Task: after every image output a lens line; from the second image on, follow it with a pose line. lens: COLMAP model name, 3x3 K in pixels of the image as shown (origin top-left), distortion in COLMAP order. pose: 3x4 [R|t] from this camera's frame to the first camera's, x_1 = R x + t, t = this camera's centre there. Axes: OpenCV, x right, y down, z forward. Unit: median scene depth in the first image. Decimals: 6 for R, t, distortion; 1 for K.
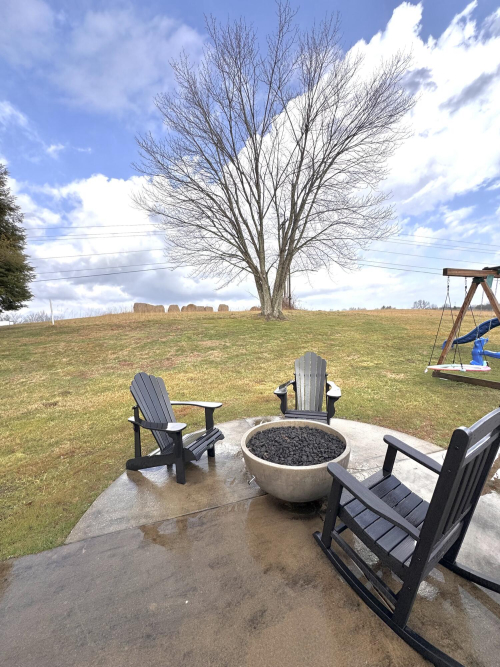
lens RADIAL K [[264.2, 0, 250.0], [0, 264.2, 333.5], [0, 0, 1]] dist [-0.001896, -0.000039]
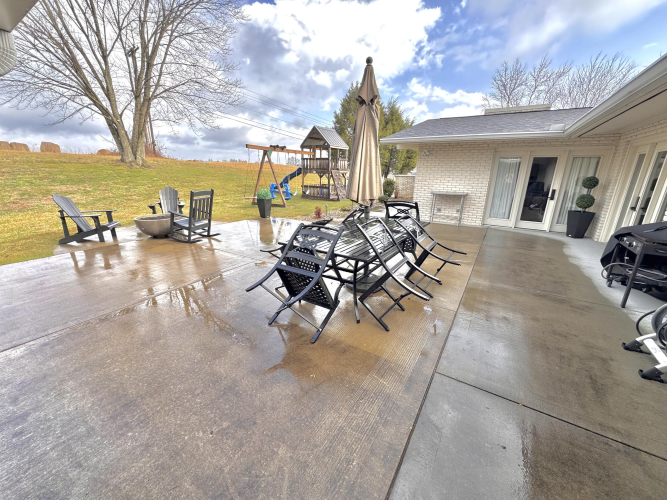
lens RADIAL K [[264.2, 0, 333.5], [0, 264.2, 250.0], [0, 0, 1]] dist [-0.001896, -0.000039]
pose [[0.755599, -0.141755, 0.639512, -0.035976], [-0.010536, 0.973547, 0.228245, 0.018180], [-0.654950, -0.179200, 0.734117, -0.310772]]
